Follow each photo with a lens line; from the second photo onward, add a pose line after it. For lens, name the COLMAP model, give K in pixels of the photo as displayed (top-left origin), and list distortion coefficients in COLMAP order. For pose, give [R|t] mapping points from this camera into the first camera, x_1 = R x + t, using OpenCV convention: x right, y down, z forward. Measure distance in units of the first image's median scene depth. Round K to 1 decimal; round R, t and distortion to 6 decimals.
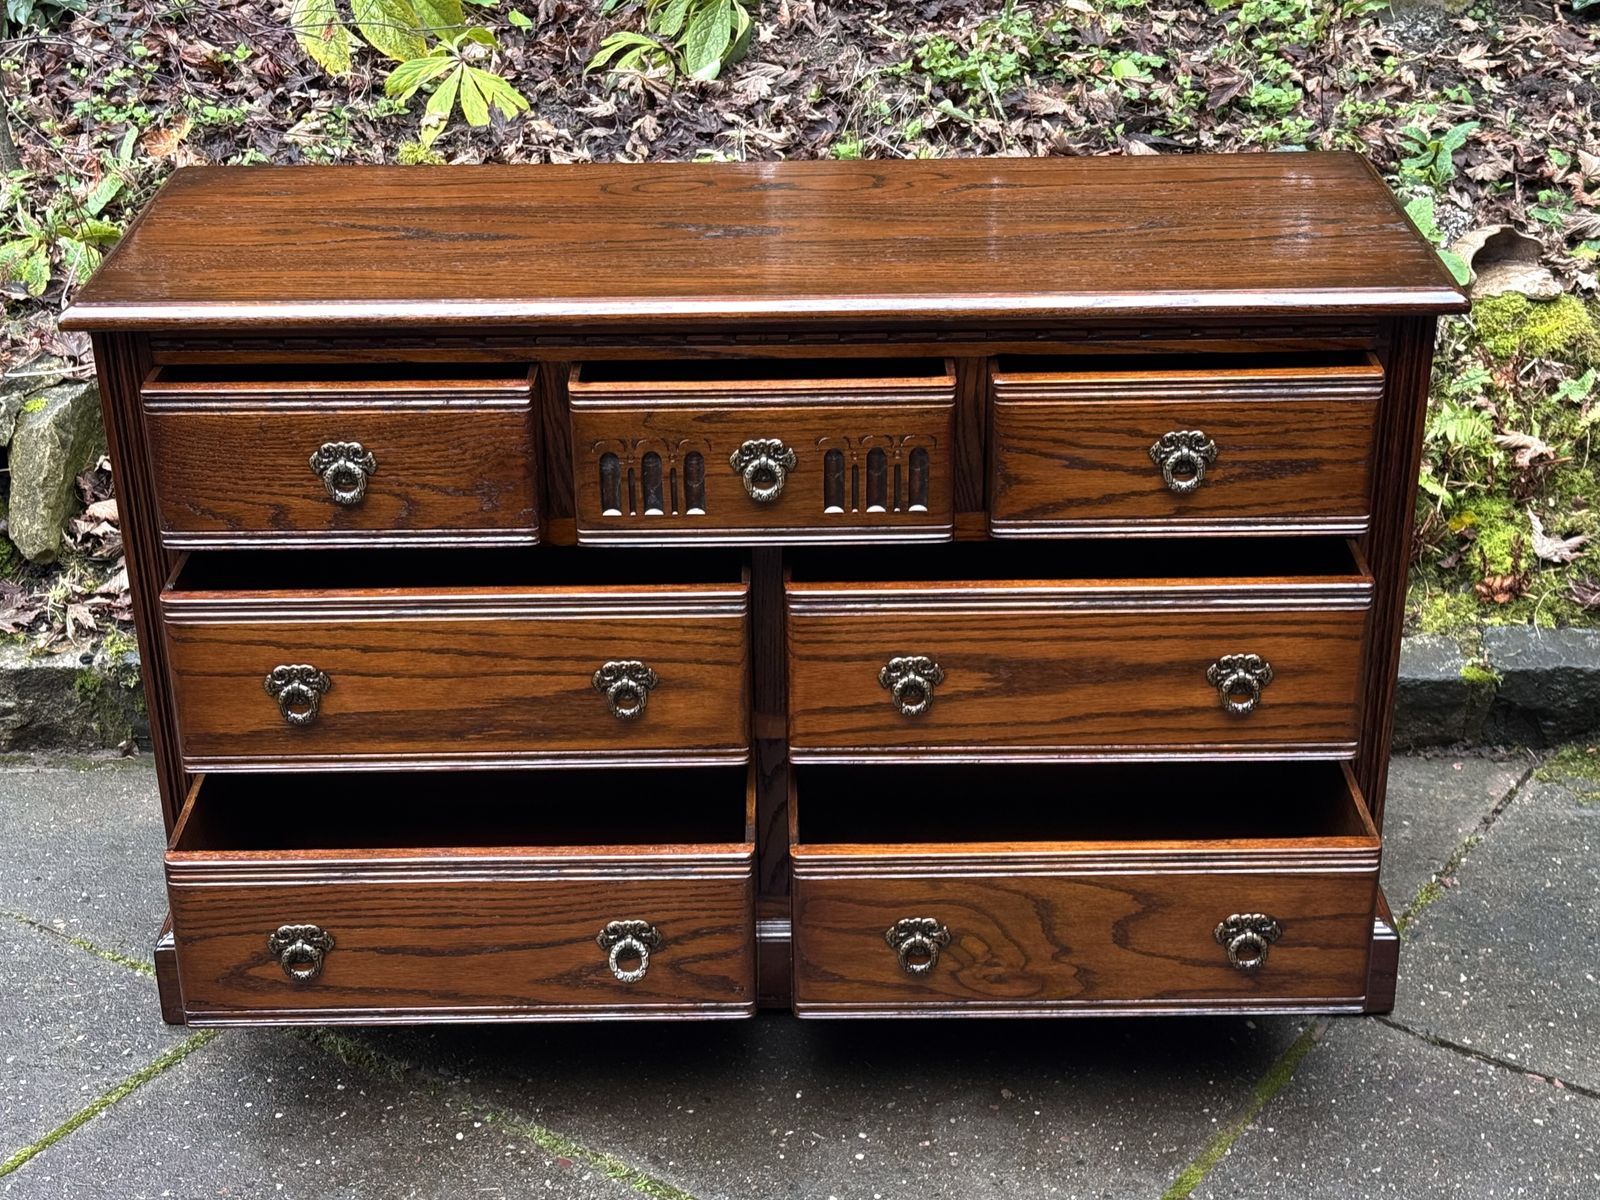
lens RADIAL K [[2385.4, 0, 780.8], [0, 2385.4, 651.4], [0, 0, 1]] dist [0.122273, 0.000000]
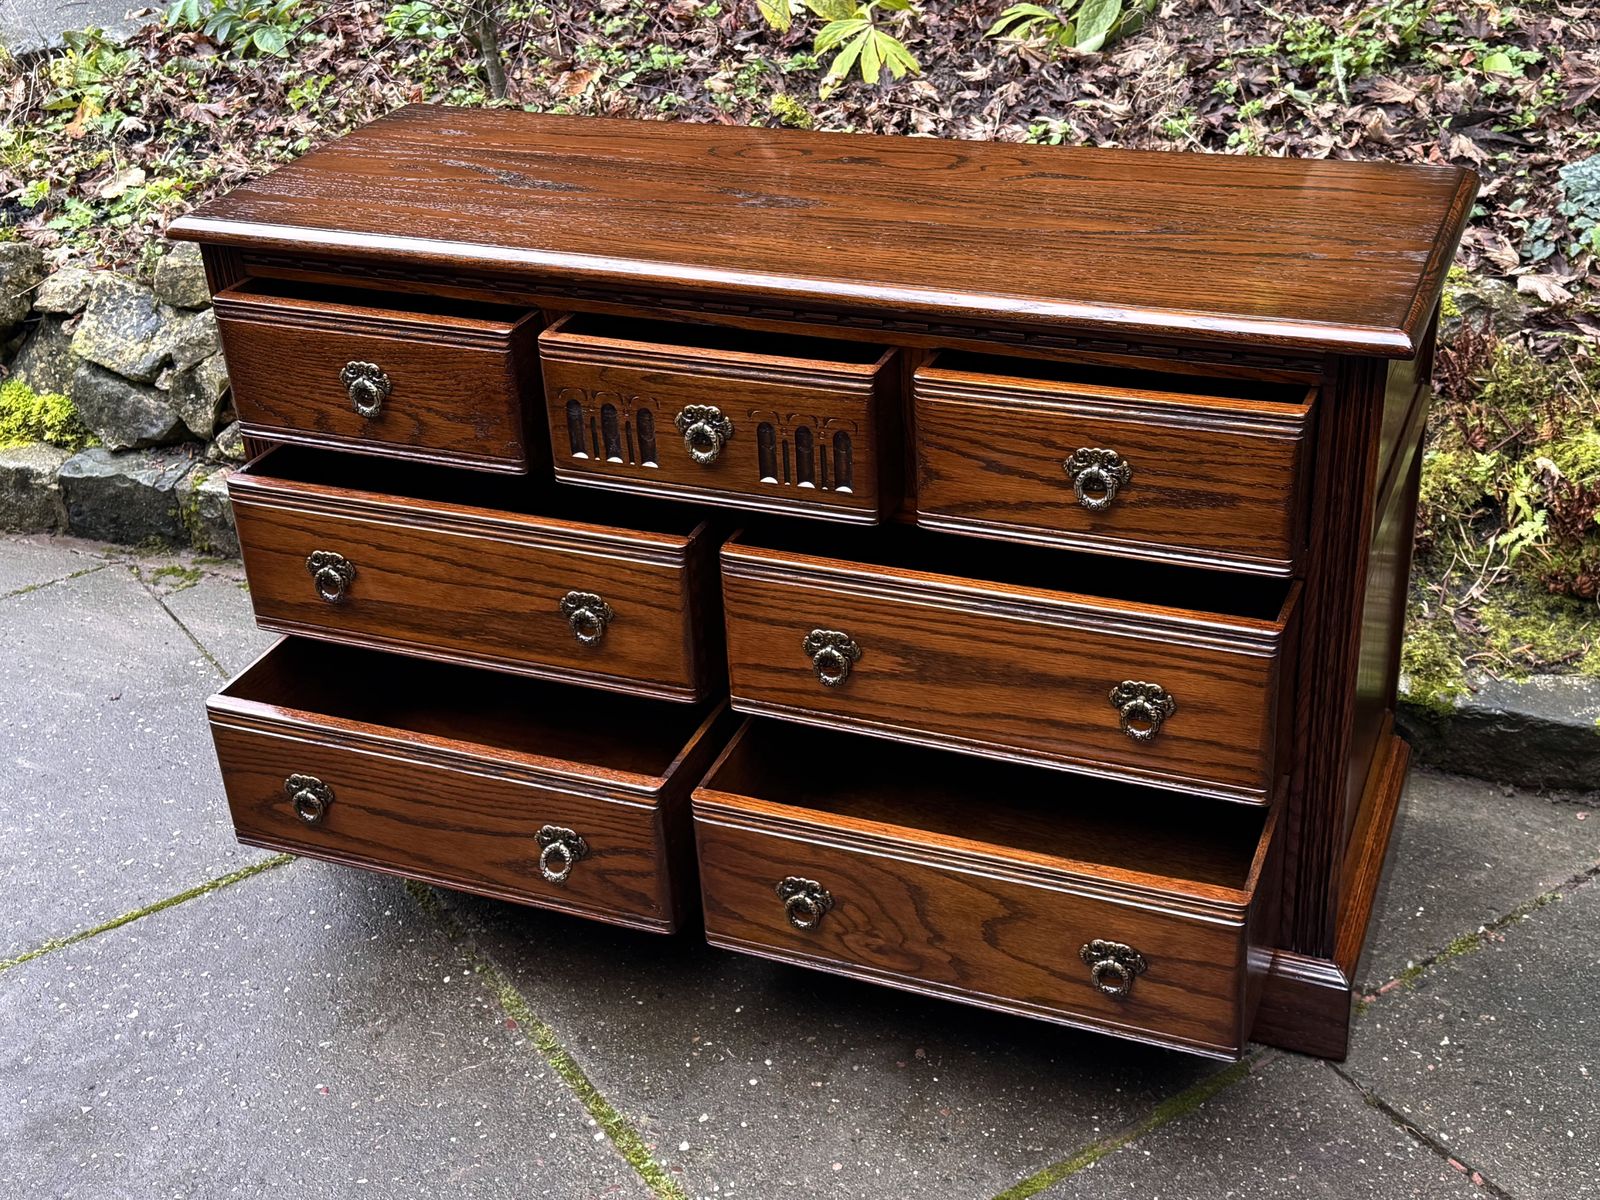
lens RADIAL K [[1921.8, 0, 812.4], [0, 1921.8, 623.2], [0, 0, 1]] dist [0.095454, 0.000000]
pose [[0.927192, 0.157435, -0.339895, 0.245739], [-0.136070, 0.986962, 0.085966, -0.053184], [0.348998, -0.033458, 0.936526, 0.161854]]
